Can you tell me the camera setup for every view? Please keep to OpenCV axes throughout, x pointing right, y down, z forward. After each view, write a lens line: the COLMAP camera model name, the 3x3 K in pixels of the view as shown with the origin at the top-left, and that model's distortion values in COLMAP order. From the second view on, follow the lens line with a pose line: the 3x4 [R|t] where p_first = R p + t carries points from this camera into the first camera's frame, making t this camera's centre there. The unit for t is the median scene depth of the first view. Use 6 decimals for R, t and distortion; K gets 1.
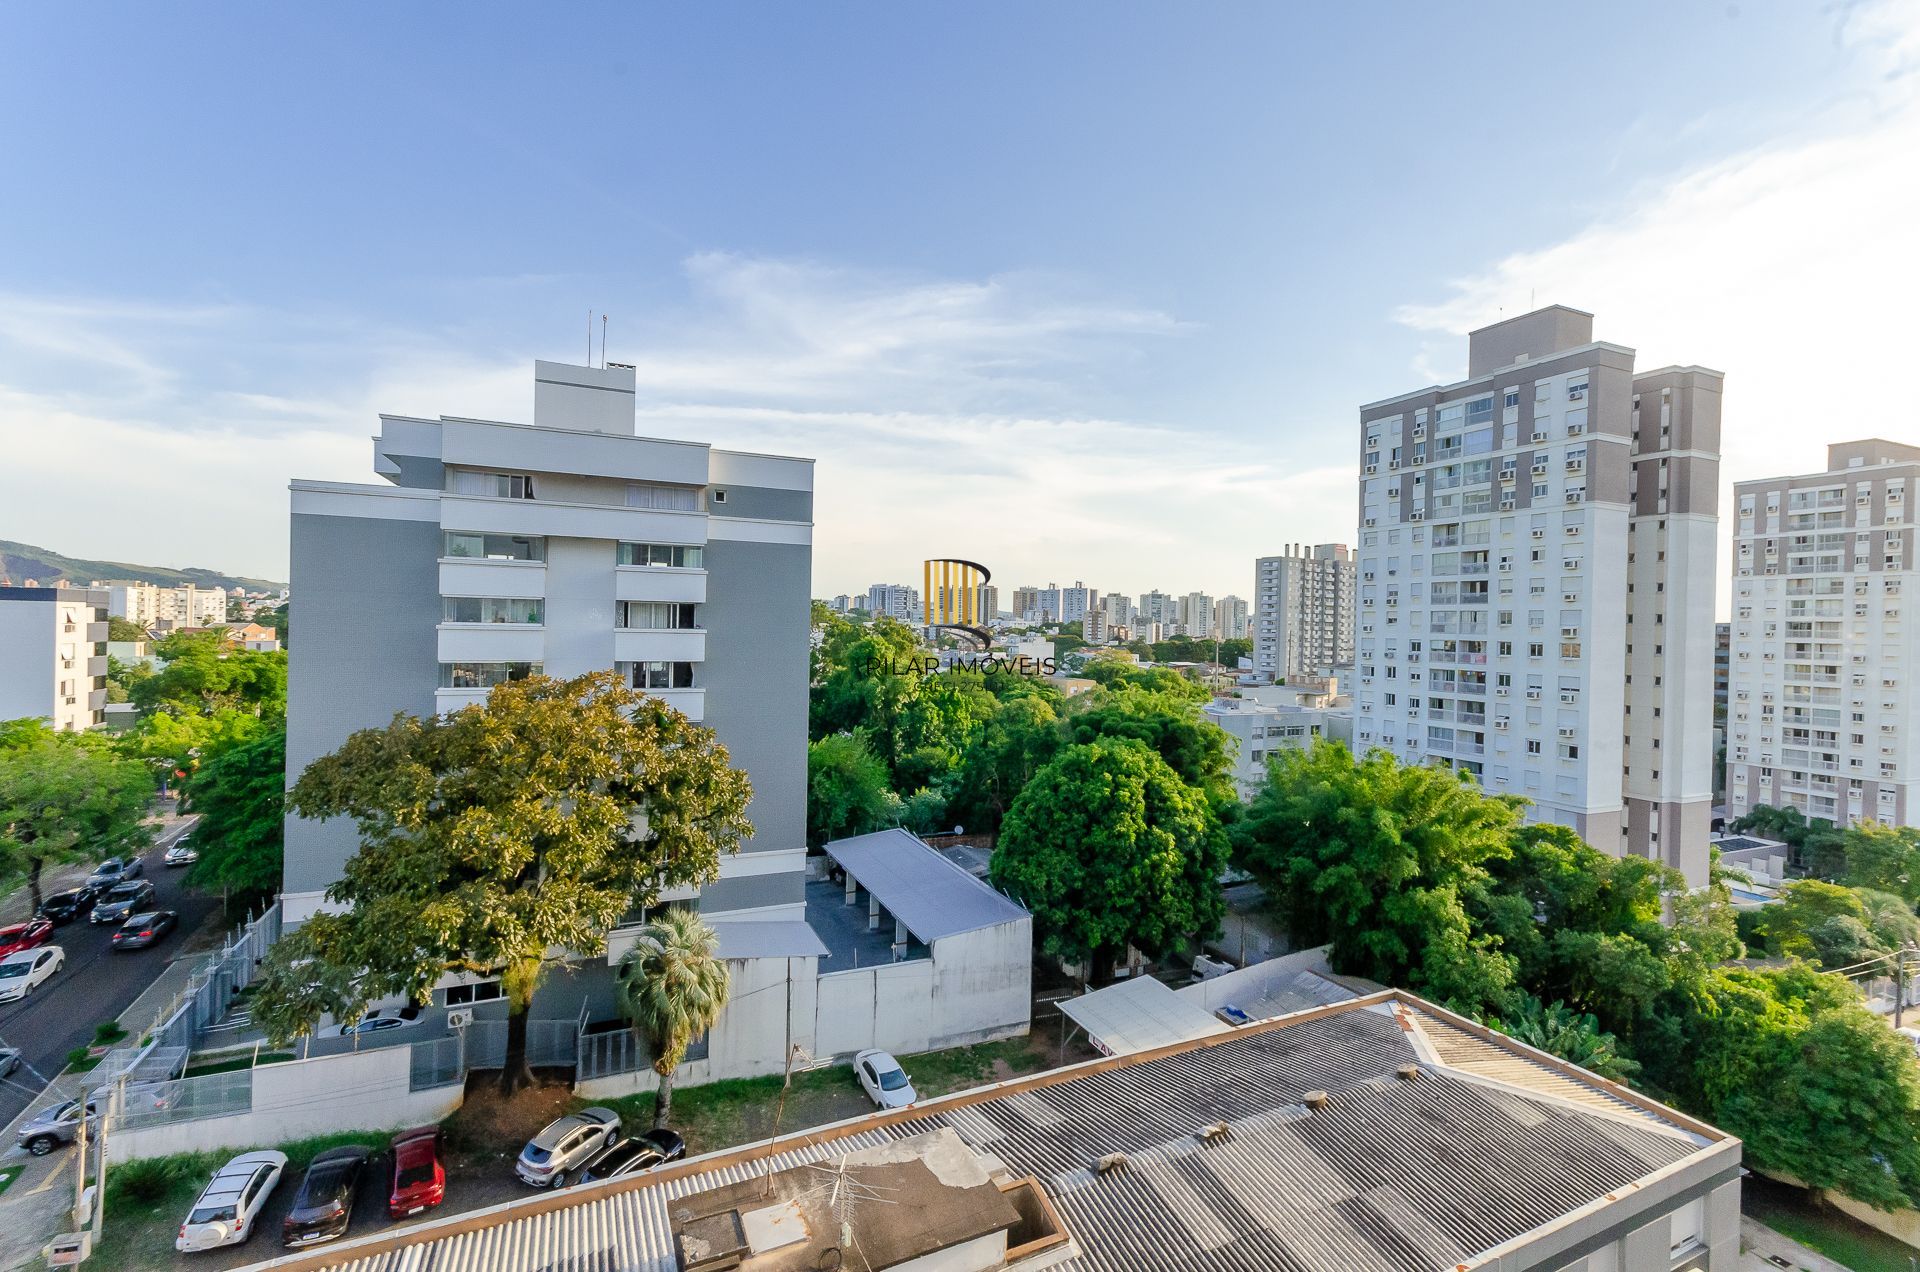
lens RADIAL K [[818.4, 0, 983.9], [0, 818.4, 634.3], [0, 0, 1]] dist [0.010074, -0.000469]
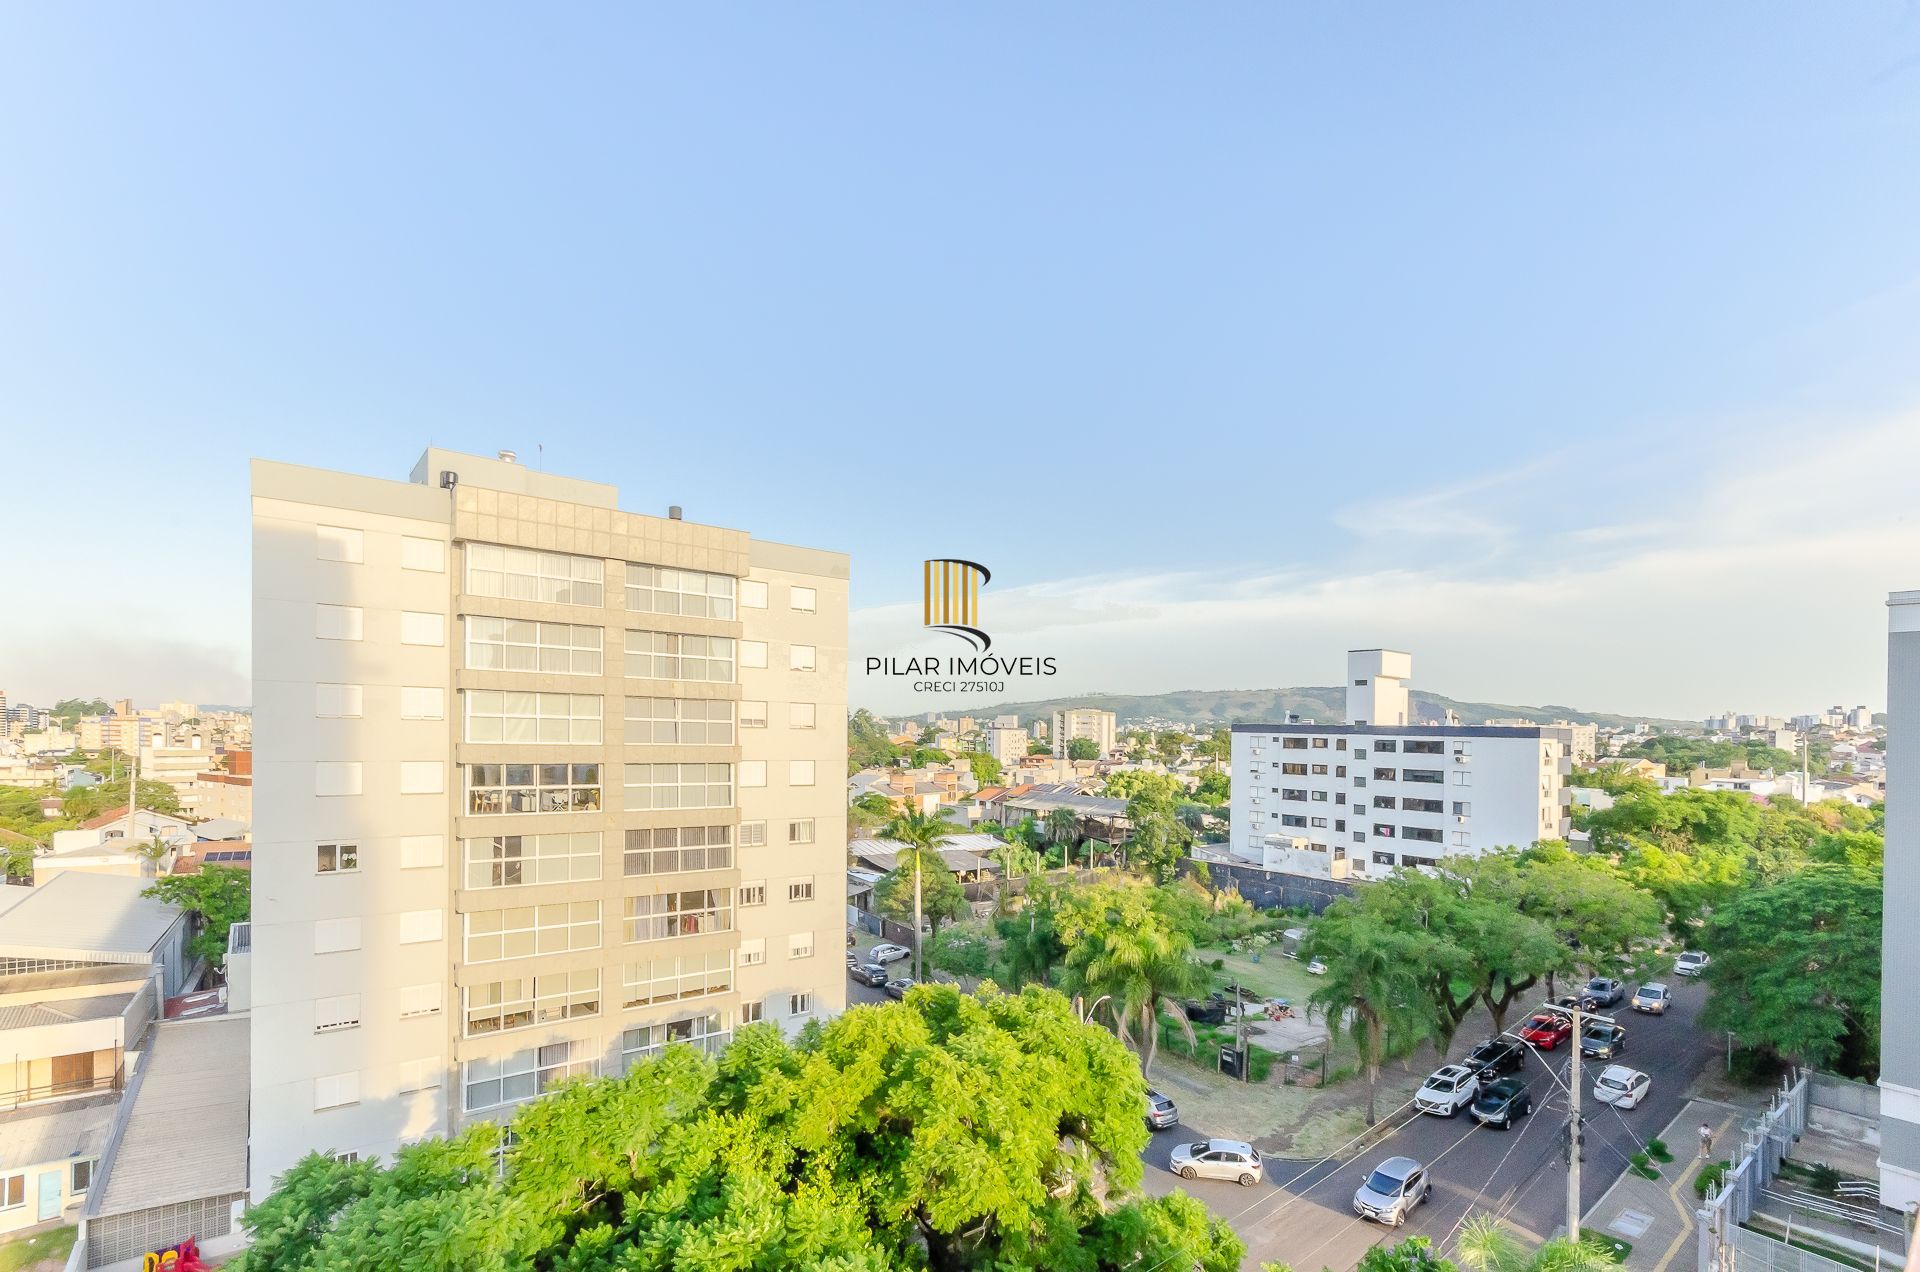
lens RADIAL K [[893.2, 0, 953.7], [0, 893.2, 743.2], [0, 0, 1]] dist [0.014870, -0.000956]
pose [[0.256123, -0.002582, -0.966641, -0.118042], [-0.026326, 0.999607, -0.009646, 0.000339], [0.966286, 0.027919, 0.255954, -0.109722]]
